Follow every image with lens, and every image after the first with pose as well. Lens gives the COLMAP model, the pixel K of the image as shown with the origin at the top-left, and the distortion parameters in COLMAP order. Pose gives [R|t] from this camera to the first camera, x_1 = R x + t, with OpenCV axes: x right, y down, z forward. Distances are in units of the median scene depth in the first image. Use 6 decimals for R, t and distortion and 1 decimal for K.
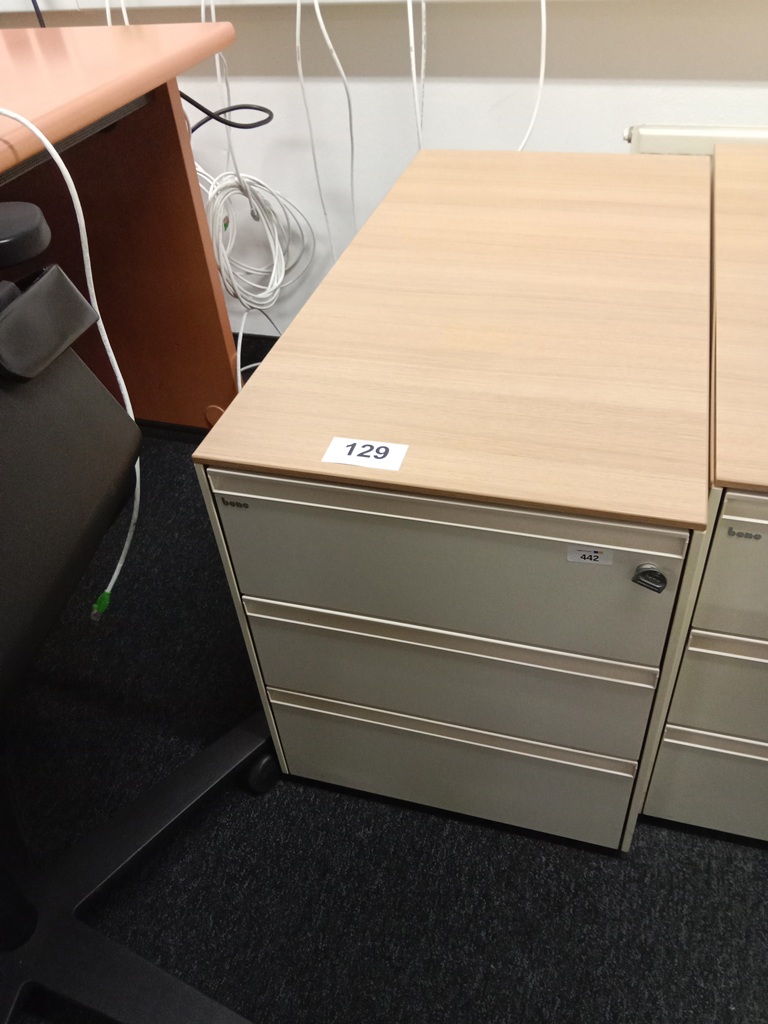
lens RADIAL K [[842.6, 0, 388.4], [0, 842.6, 508.5], [0, 0, 1]] dist [-0.032698, 0.010048]
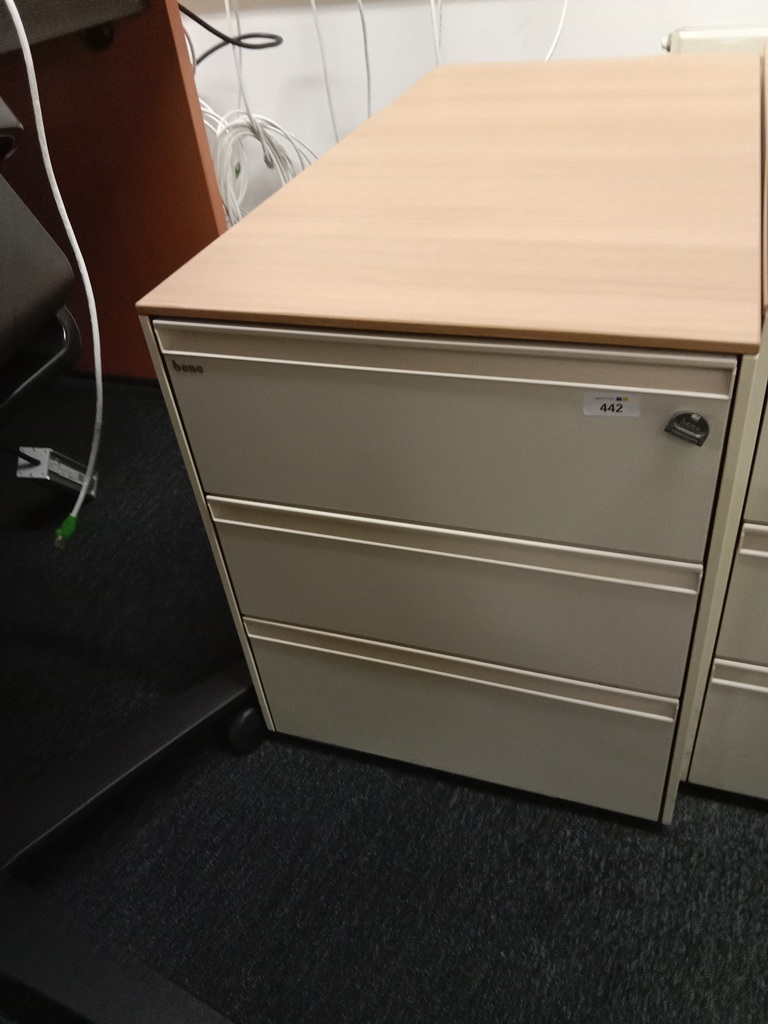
lens RADIAL K [[842.6, 0, 384.5], [0, 842.6, 509.0], [0, 0, 1]] dist [-0.032698, 0.010048]
pose [[0.998058, 0.004570, -0.062130, 0.054057], [-0.007277, 0.999031, -0.043413, 0.136939], [0.061871, 0.043781, 0.997123, 0.140795]]
